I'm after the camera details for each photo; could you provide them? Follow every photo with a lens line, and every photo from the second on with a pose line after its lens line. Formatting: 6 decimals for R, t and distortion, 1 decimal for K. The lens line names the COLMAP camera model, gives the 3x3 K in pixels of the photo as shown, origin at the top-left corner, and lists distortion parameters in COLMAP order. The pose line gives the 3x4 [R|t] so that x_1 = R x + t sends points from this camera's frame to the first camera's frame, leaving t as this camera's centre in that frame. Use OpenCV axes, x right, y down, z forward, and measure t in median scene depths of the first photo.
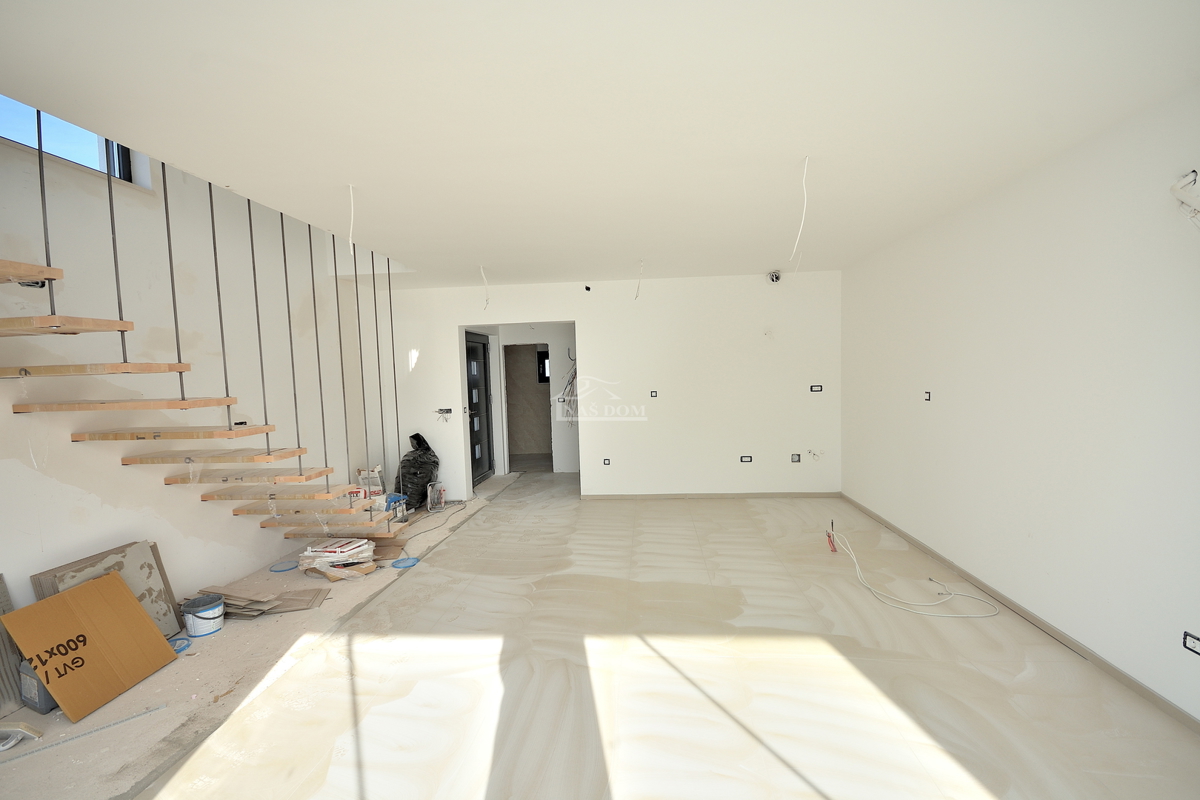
lens RADIAL K [[527.5, 0, 604.5], [0, 527.5, 412.0], [0, 0, 1]] dist [0.001117, -0.007349]
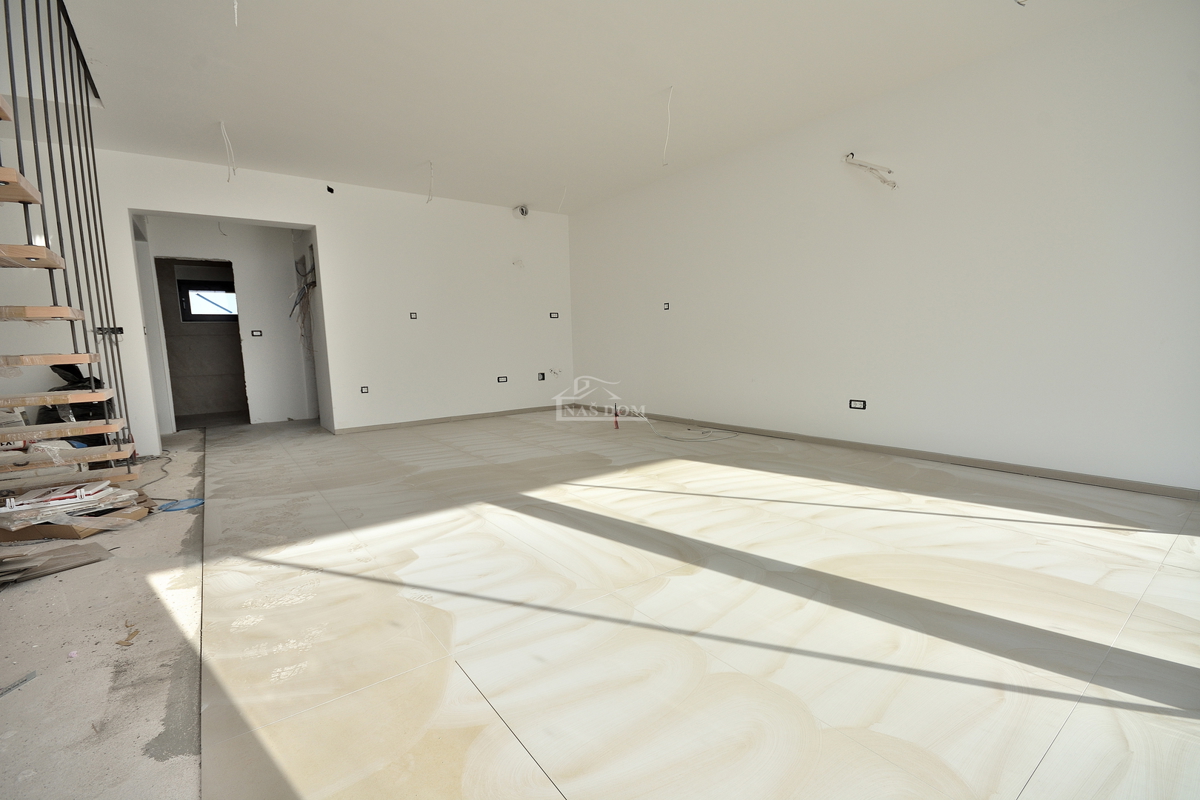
lens RADIAL K [[527.5, 0, 604.3], [0, 527.5, 410.4], [0, 0, 1]] dist [0.001117, -0.007349]
pose [[0.747596, -0.075796, 0.659814, -0.446105], [0.055672, 0.997122, 0.051465, 0.163961], [-0.661816, -0.001742, 0.749664, 0.075918]]
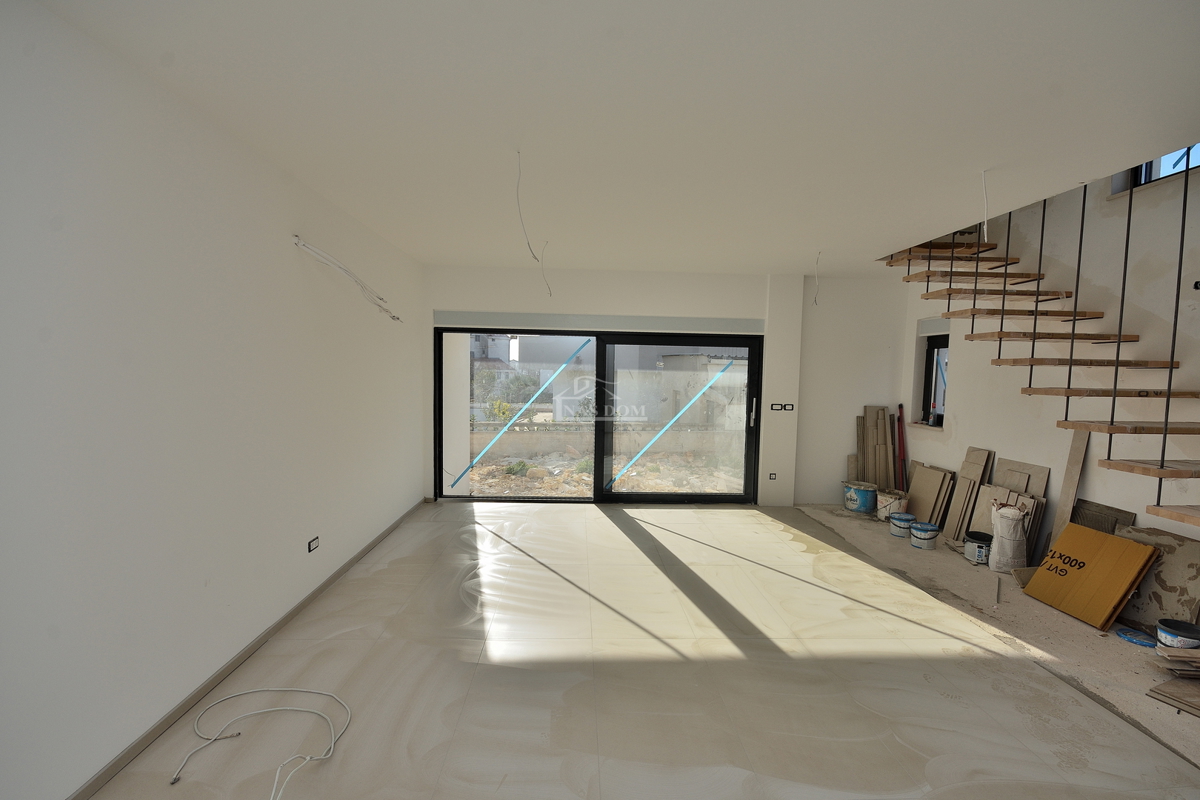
lens RADIAL K [[549.7, 0, 601.1], [0, 549.7, 409.9], [0, 0, 1]] dist [-0.002300, -0.005990]
pose [[-0.992064, 0.019096, -0.124279, 0.243844], [-0.000369, 0.987954, 0.154748, -0.110105], [0.125737, 0.153566, -0.980106, 1.387455]]
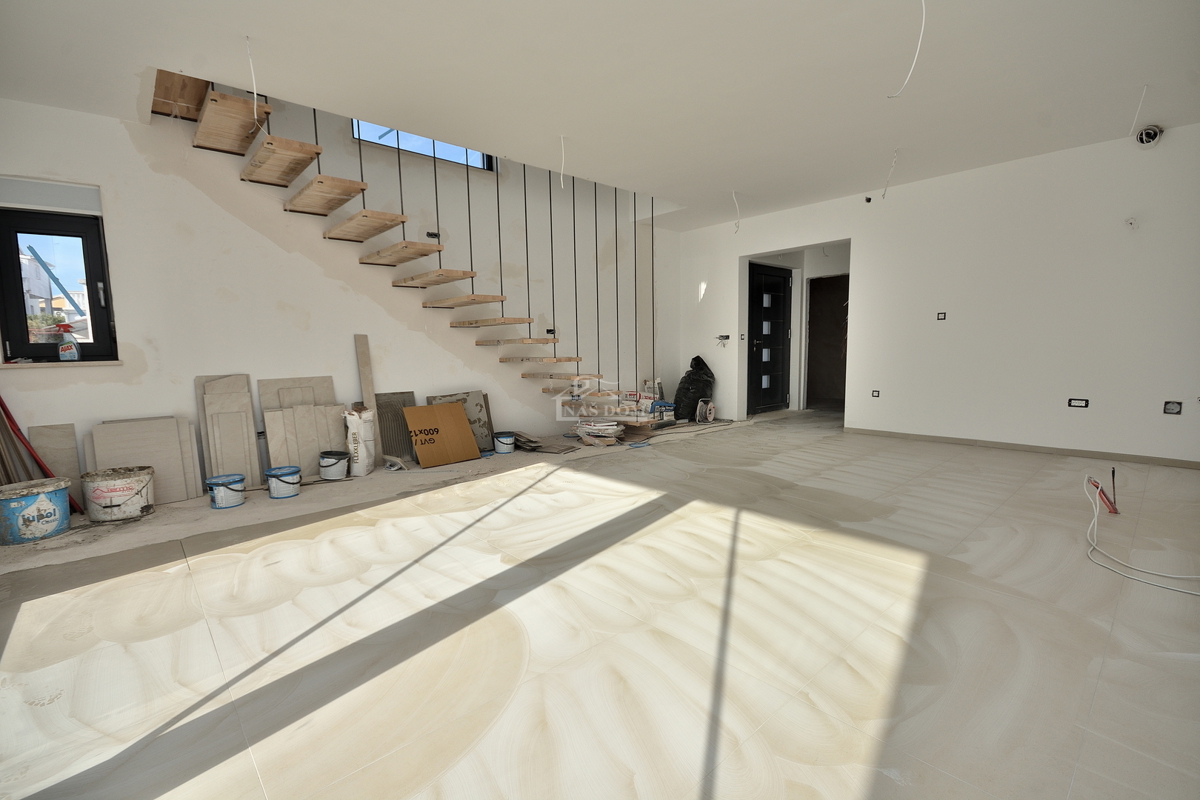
lens RADIAL K [[527.5, 0, 600.7], [0, 527.5, 409.1], [0, 0, 1]] dist [0.001117, -0.007349]
pose [[0.731534, 0.096096, -0.674999, 0.420801], [-0.057143, 0.995176, 0.079749, 0.116769], [0.679406, -0.019767, 0.733496, 0.026853]]
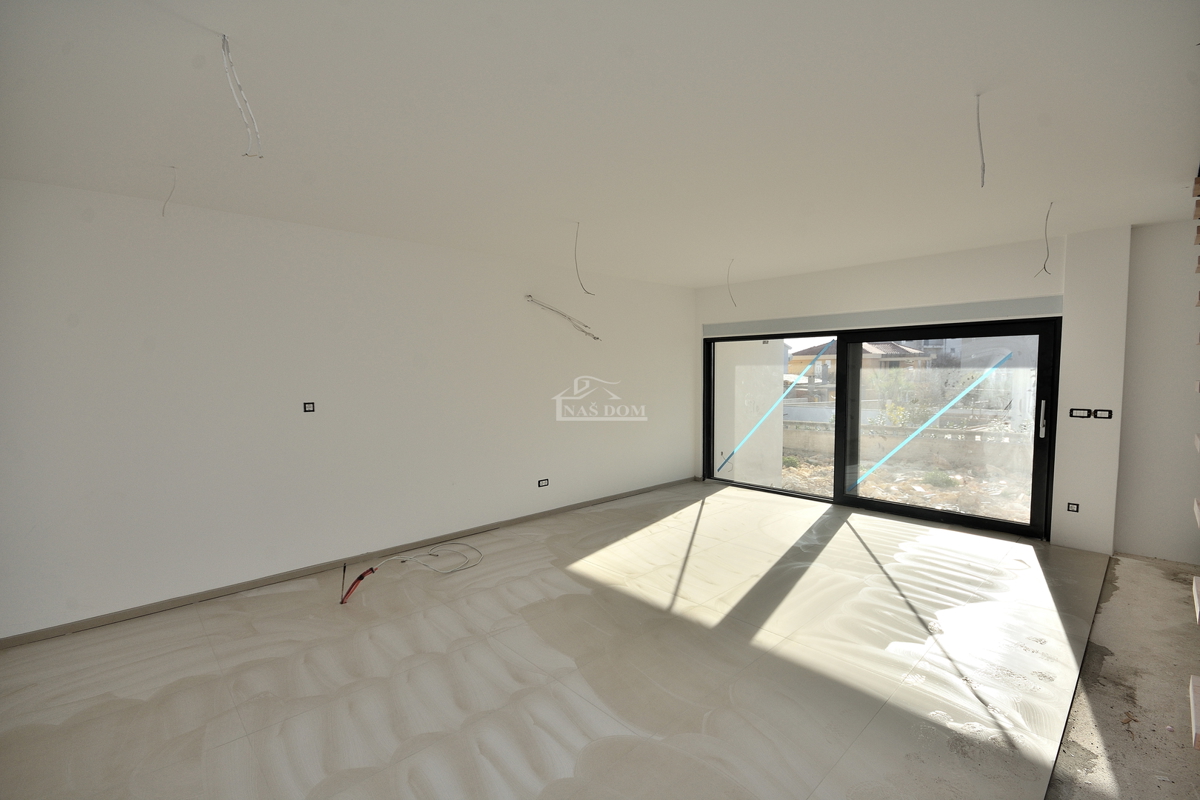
lens RADIAL K [[527.5, 0, 606.4], [0, 527.5, 405.0], [0, 0, 1]] dist [0.001117, -0.007349]
pose [[-0.746263, -0.006619, 0.665618, -0.419359], [0.082668, 0.991288, 0.102541, -0.087607], [-0.660498, 0.131548, -0.739214, 1.375824]]
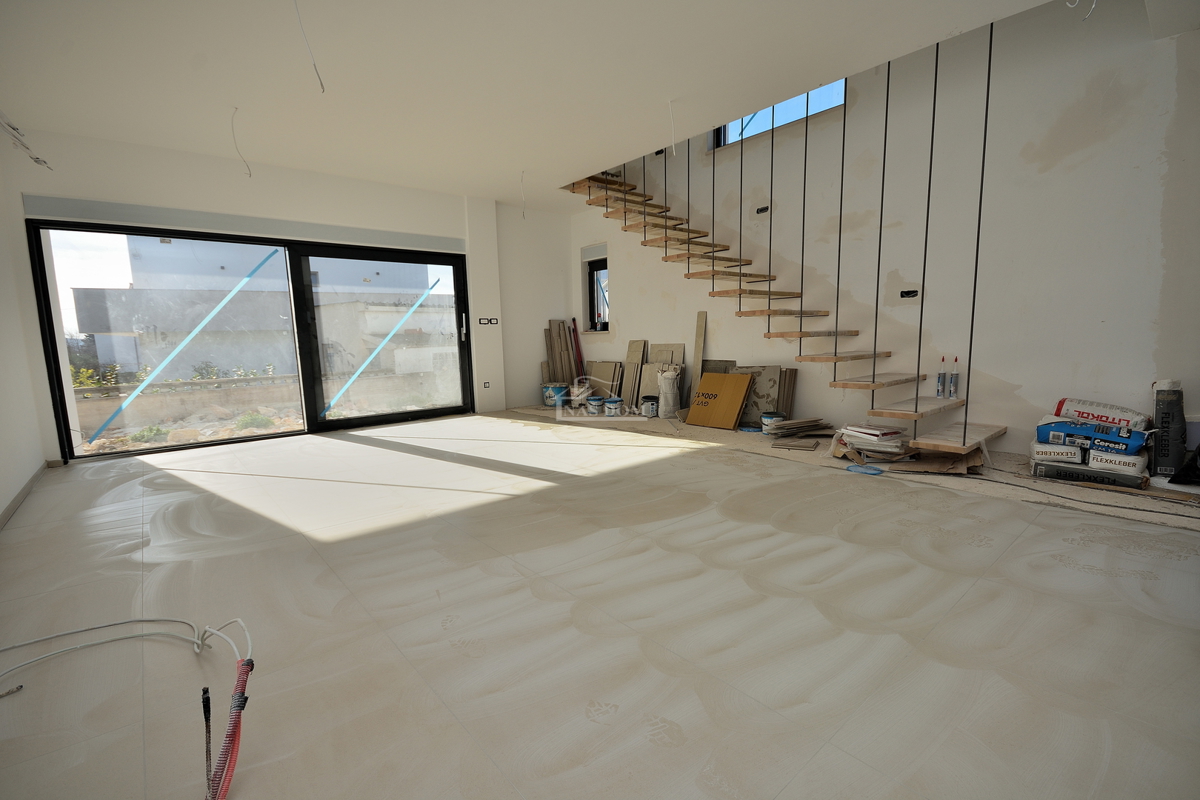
lens RADIAL K [[527.5, 0, 603.5], [0, 527.5, 403.6], [0, 0, 1]] dist [0.001117, -0.007349]
pose [[-0.697002, 0.140850, -0.703100, 0.482661], [-0.008914, 0.978741, 0.204905, 0.030009], [0.717014, 0.149086, -0.680929, 1.347841]]
